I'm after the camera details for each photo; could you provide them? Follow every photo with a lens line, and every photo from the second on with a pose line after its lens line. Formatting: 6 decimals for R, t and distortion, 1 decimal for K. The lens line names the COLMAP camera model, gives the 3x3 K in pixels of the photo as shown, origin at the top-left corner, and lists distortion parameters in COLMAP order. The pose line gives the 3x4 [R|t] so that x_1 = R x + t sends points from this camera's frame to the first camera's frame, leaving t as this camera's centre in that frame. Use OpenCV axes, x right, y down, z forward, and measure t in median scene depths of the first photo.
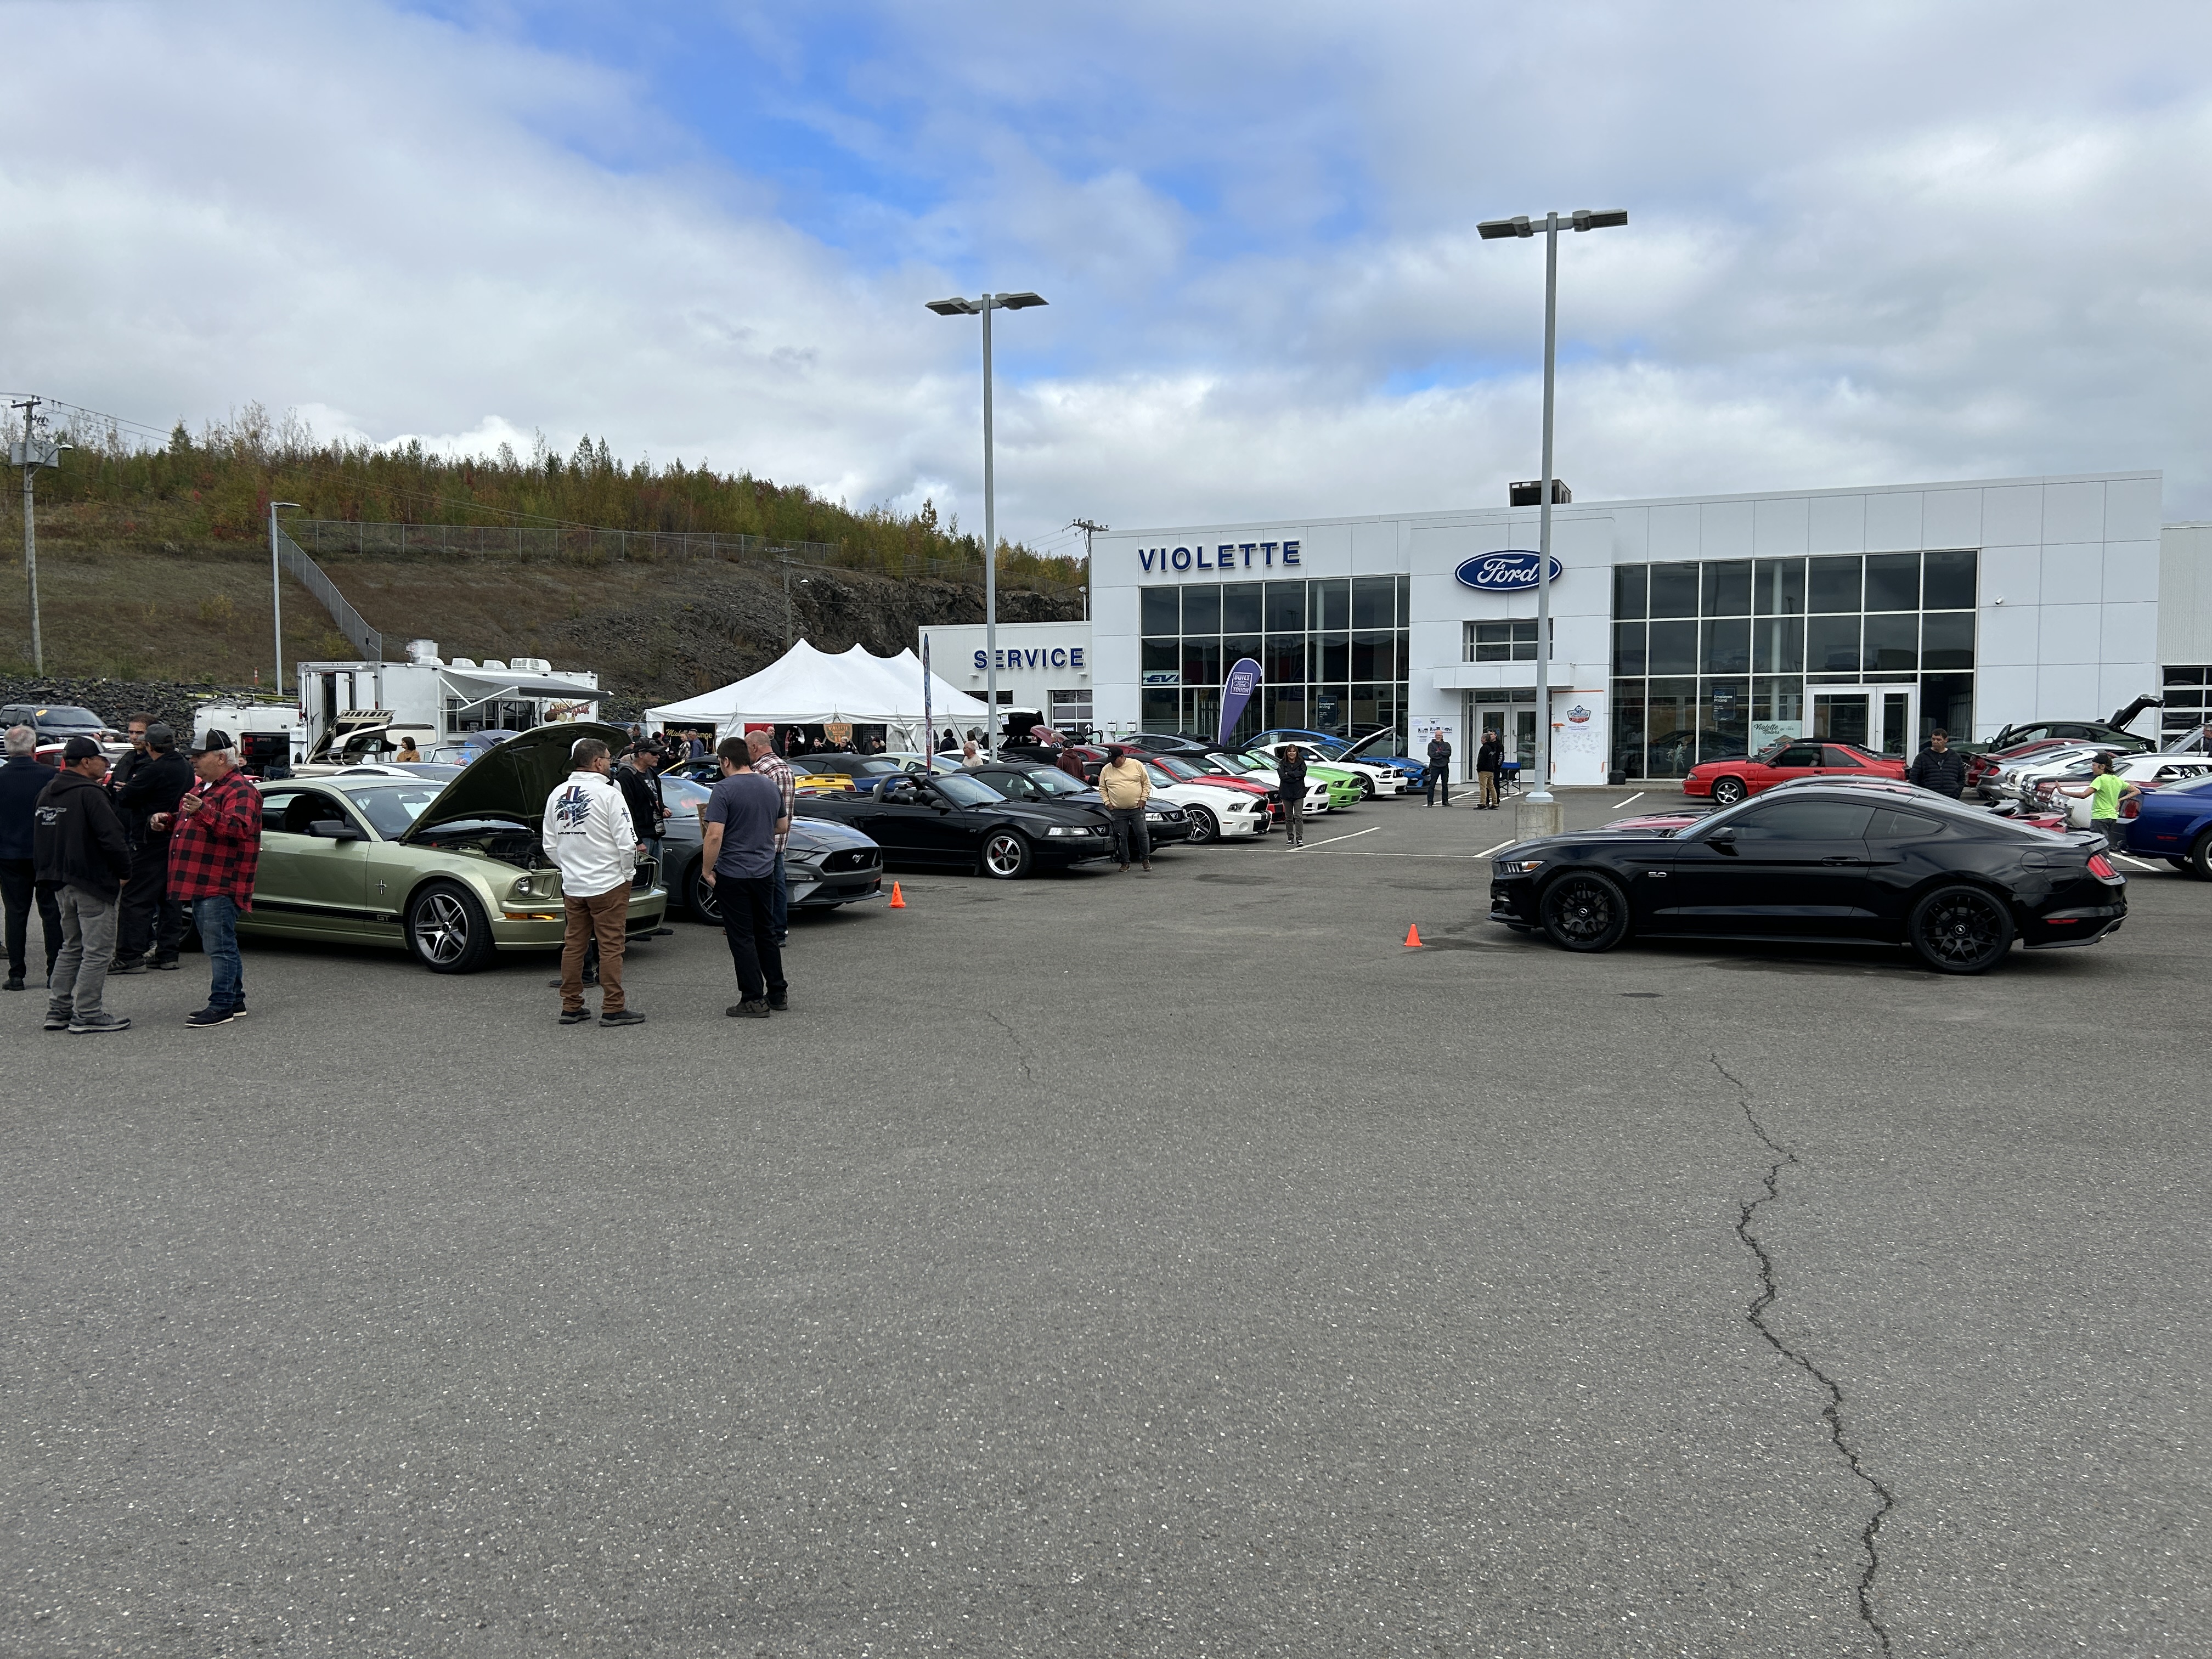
lens RADIAL K [[1681.8, 0, 1118.0], [0, 1681.8, 828.6], [0, 0, 1]] dist [0.178700, -0.494797]
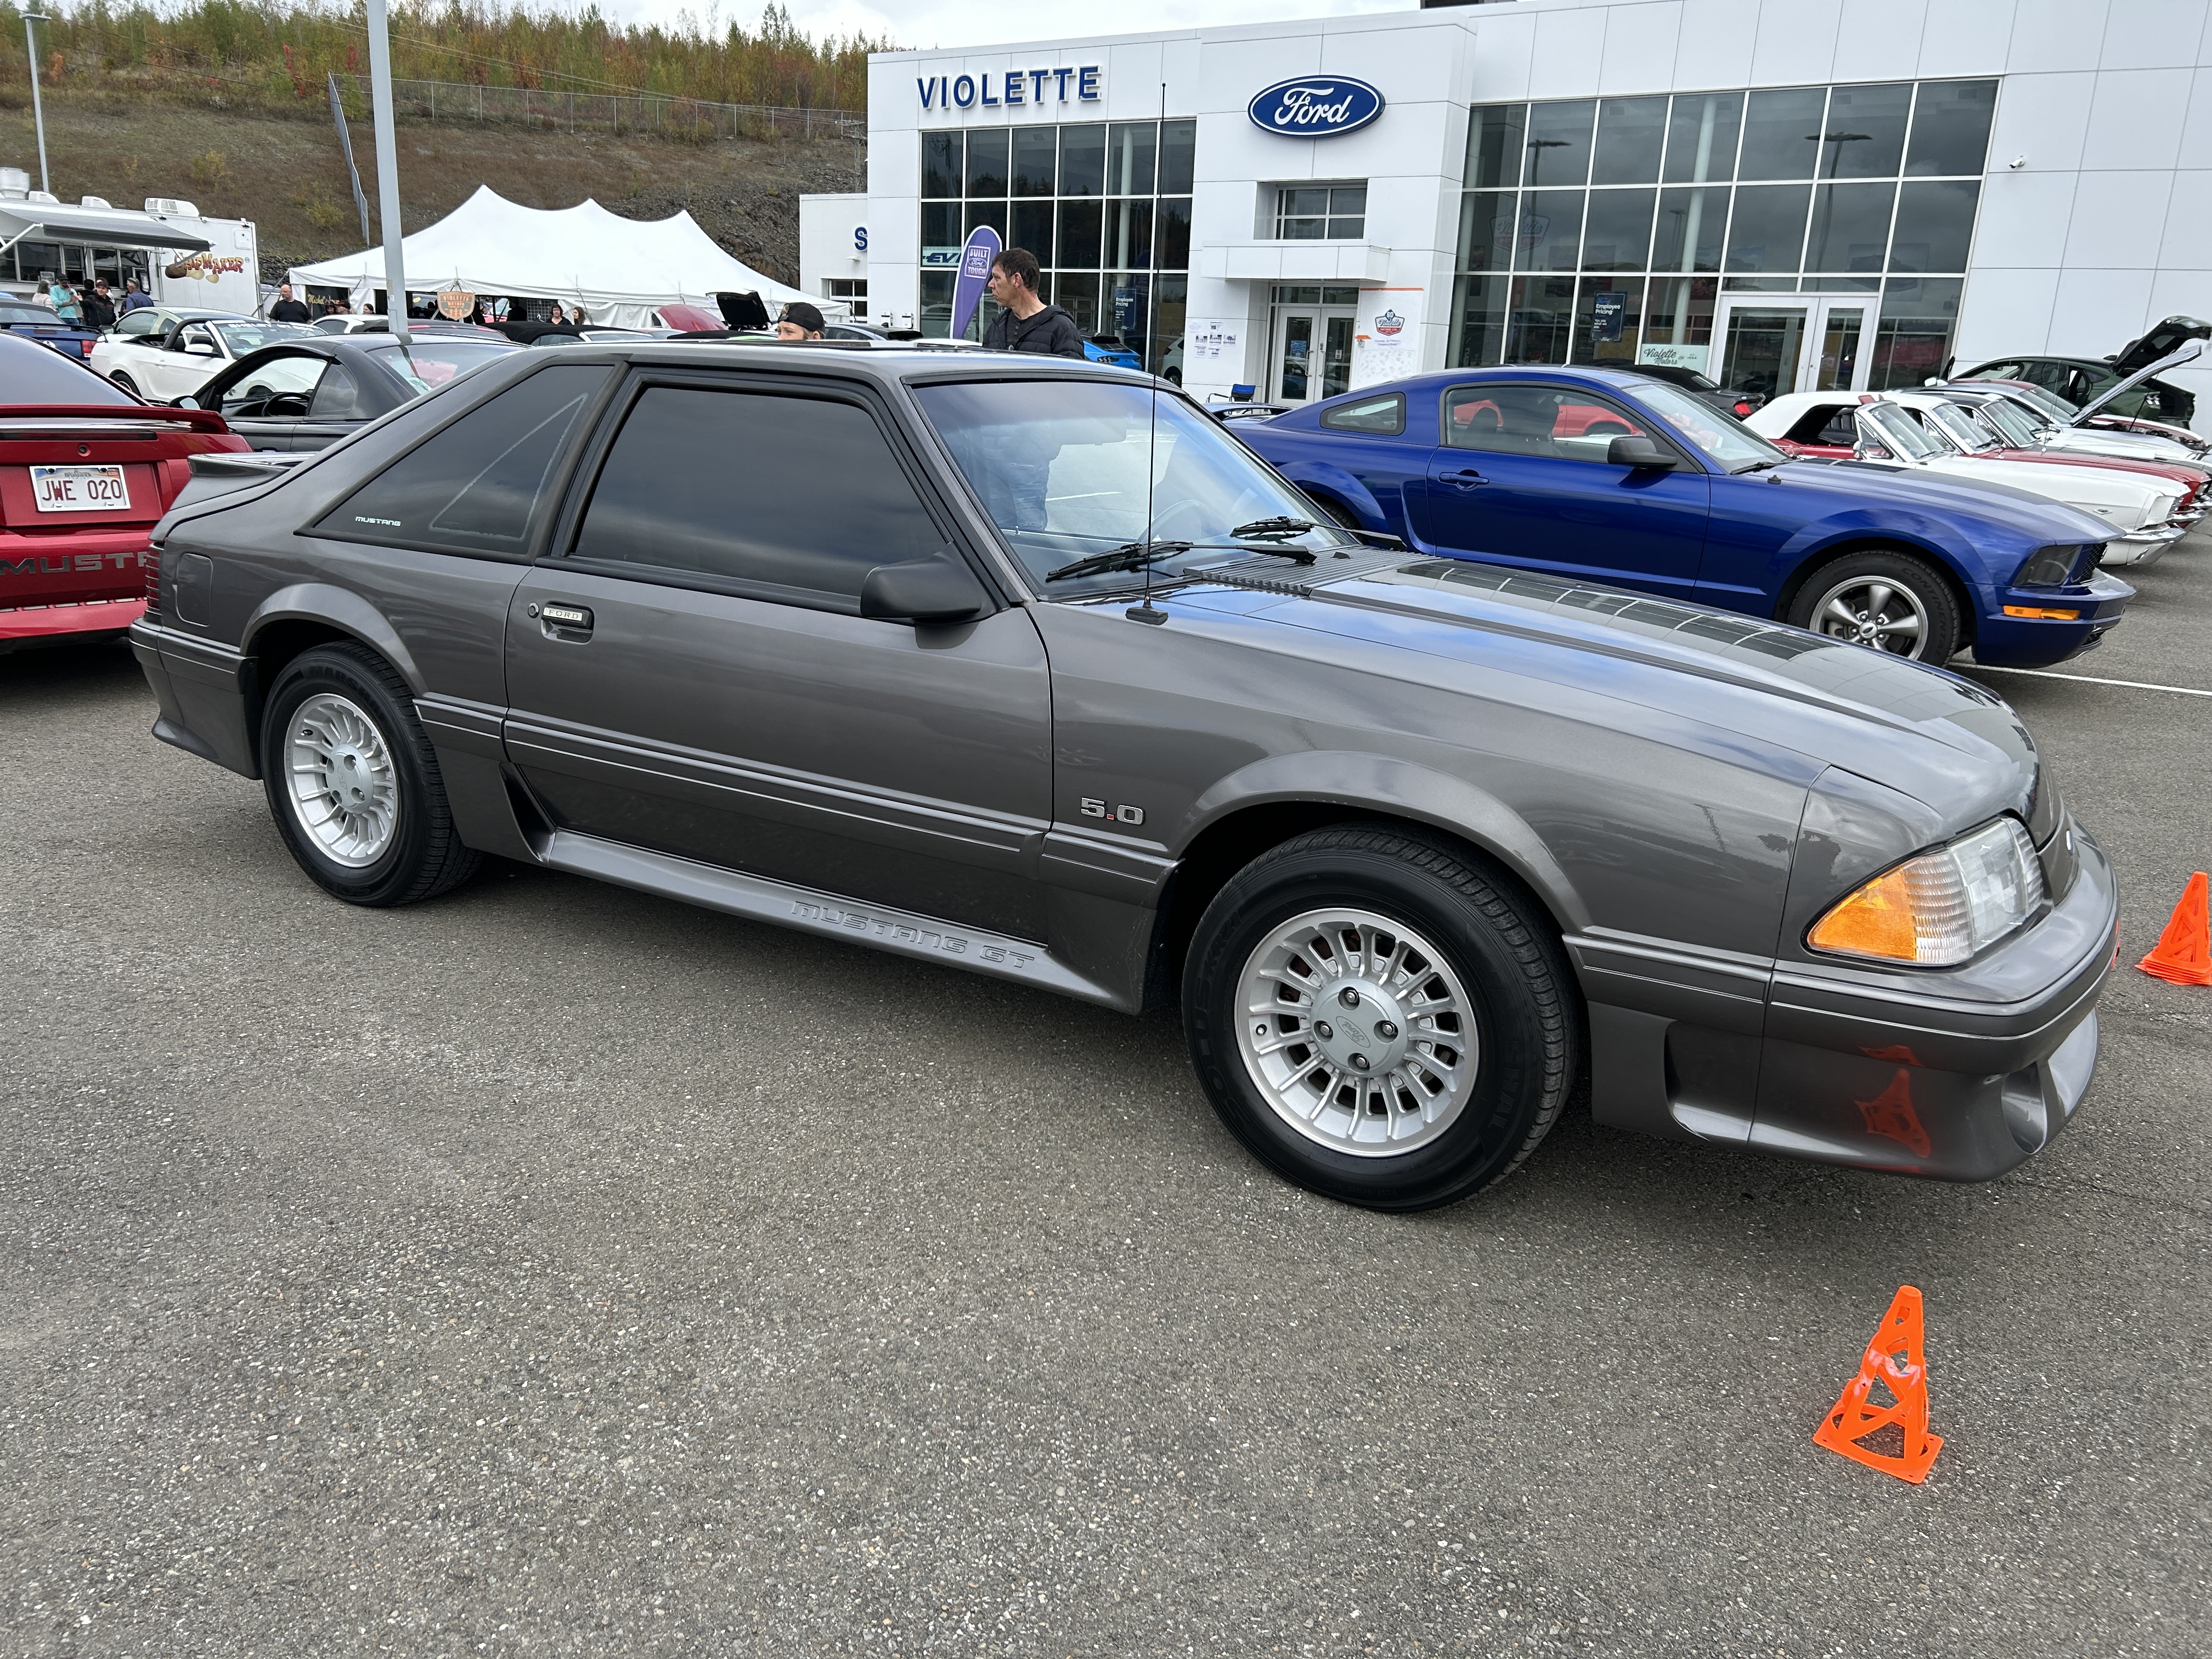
lens RADIAL K [[1702.3, 0, 1106.0], [0, 1702.3, 829.5], [0, 0, 1]] dist [0.041130, -0.044241]
pose [[0.979155, 0.096778, -0.178576, 0.276919], [-0.057948, 0.975753, 0.211062, -0.003371], [0.194672, -0.196314, 0.961022, 0.220612]]
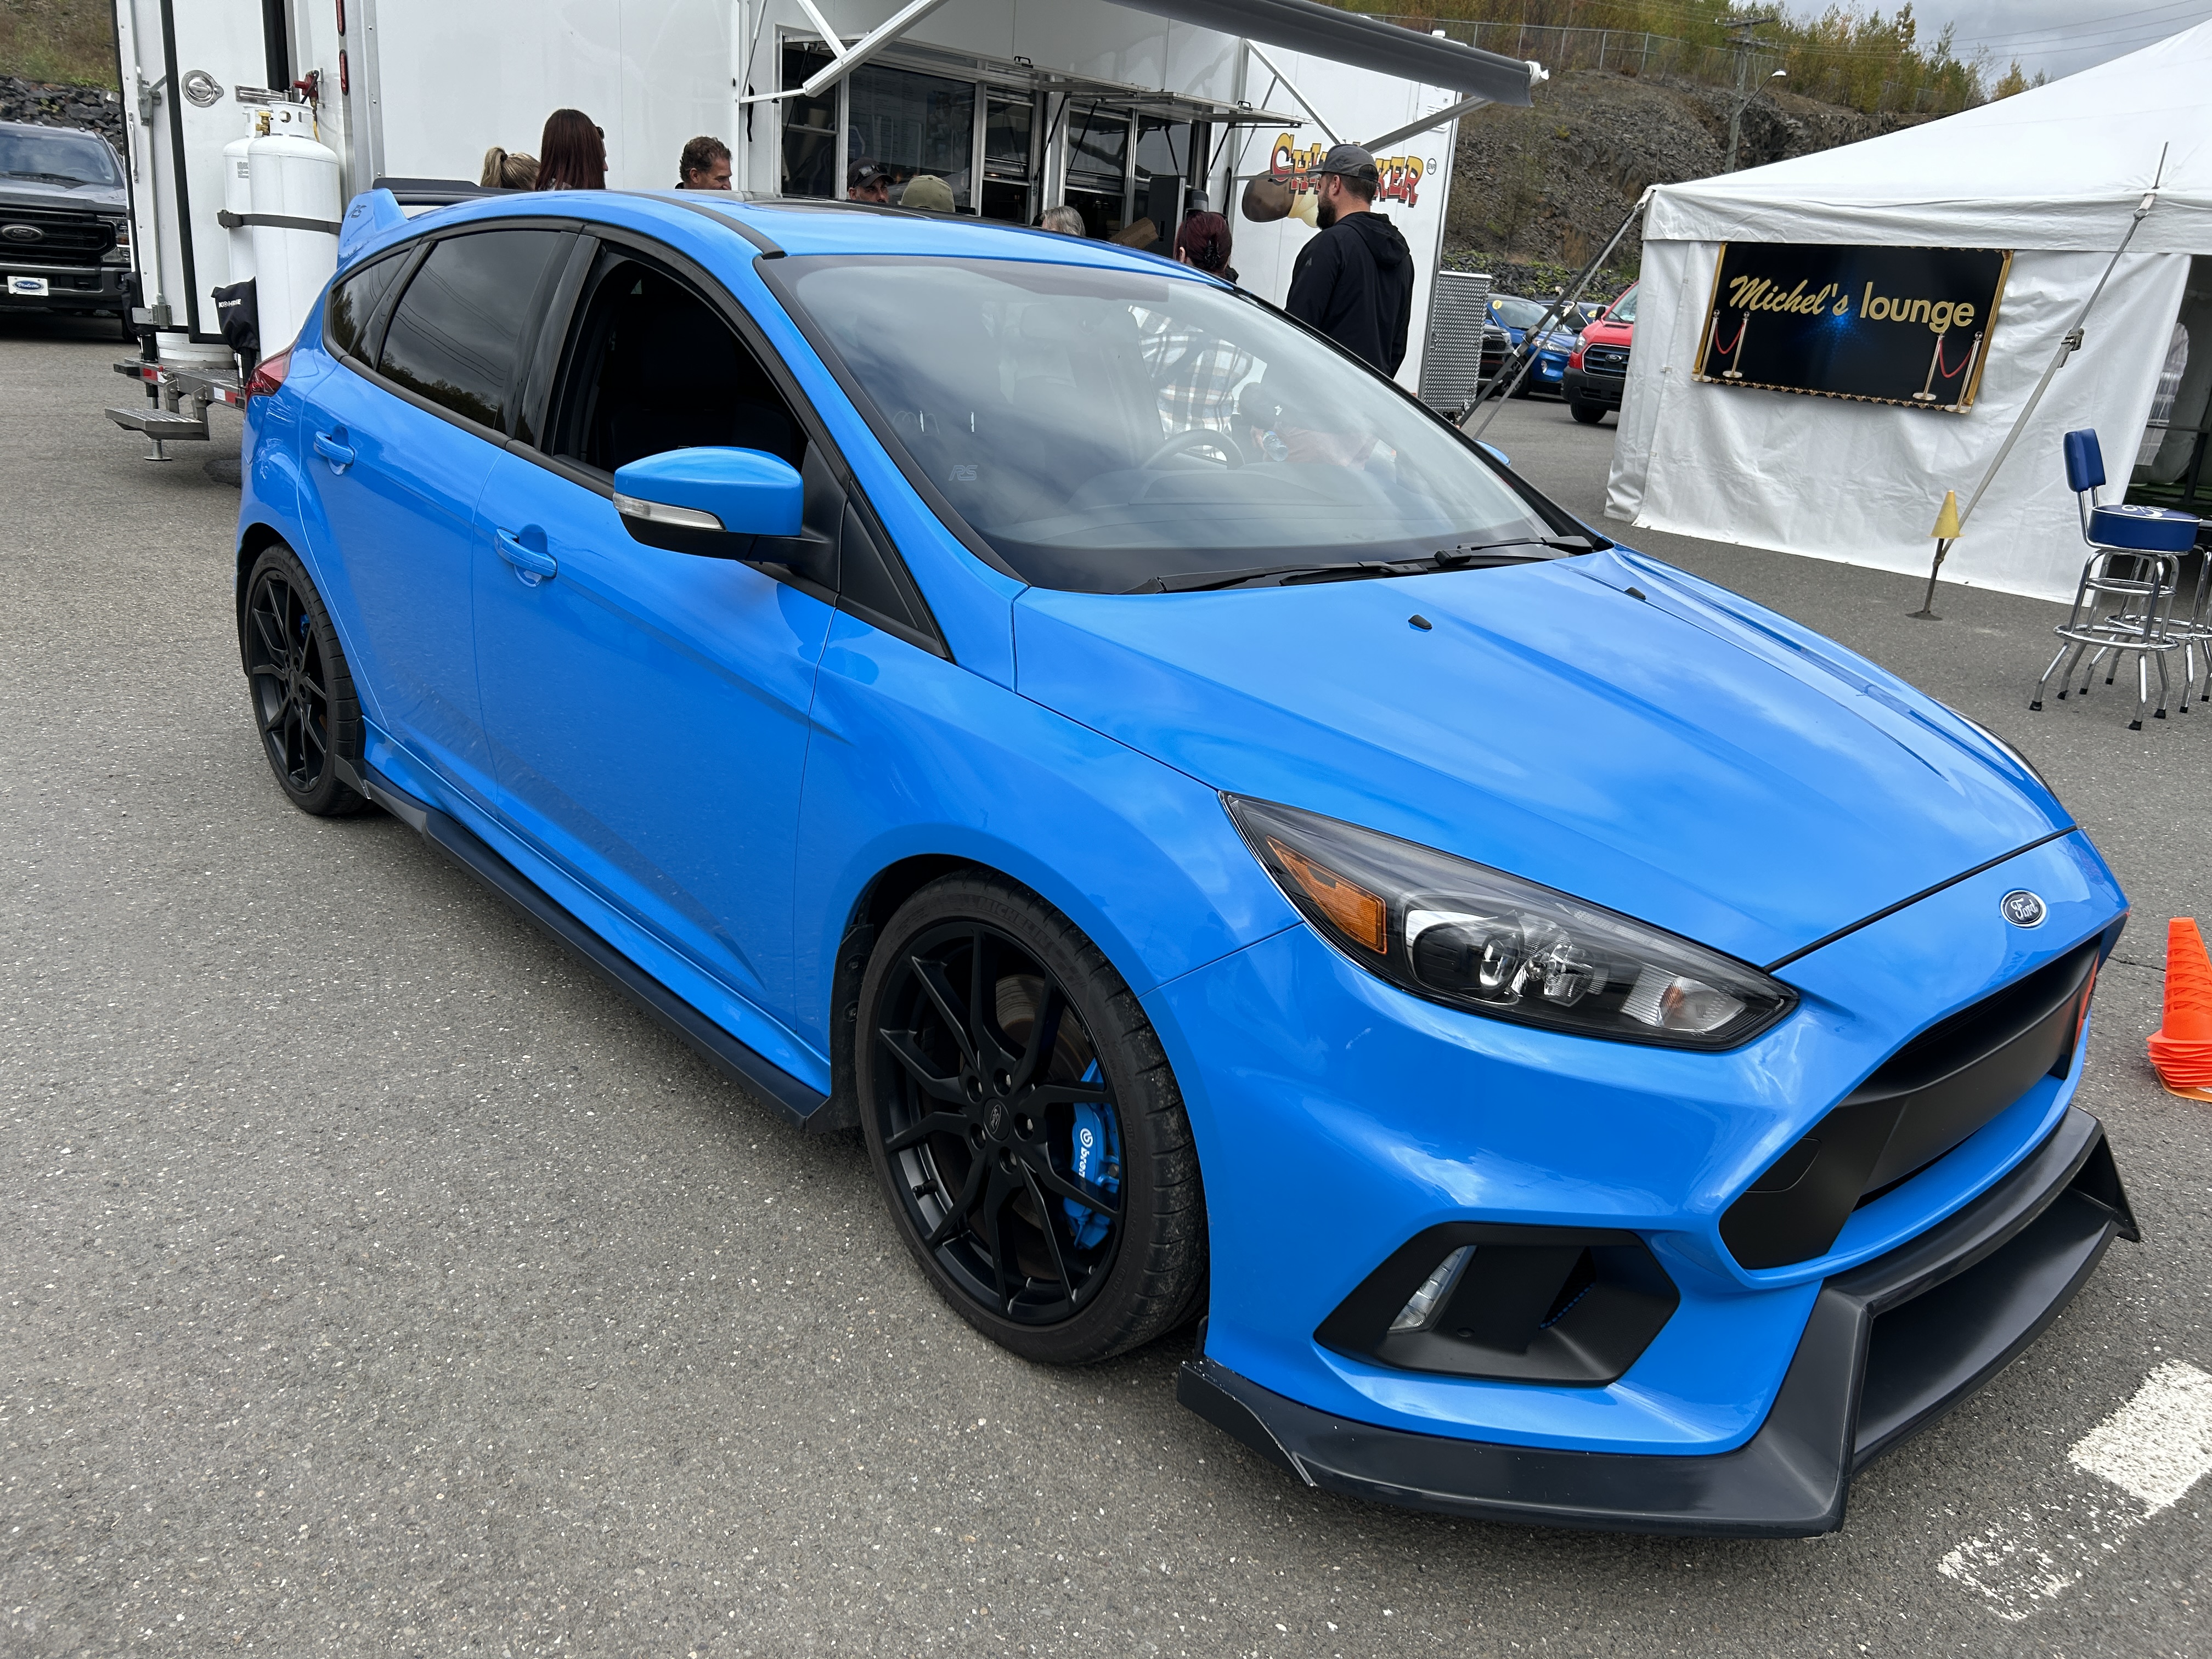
lens RADIAL K [[1702.3, 0, 1106.0], [0, 1702.3, 829.5], [0, 0, 1]] dist [0.041130, -0.044241]
pose [[0.895230, 0.183954, -0.405862, -0.227203], [-0.090582, 0.966921, 0.238450, -0.033026], [0.436300, -0.176703, 0.882280, 0.725712]]
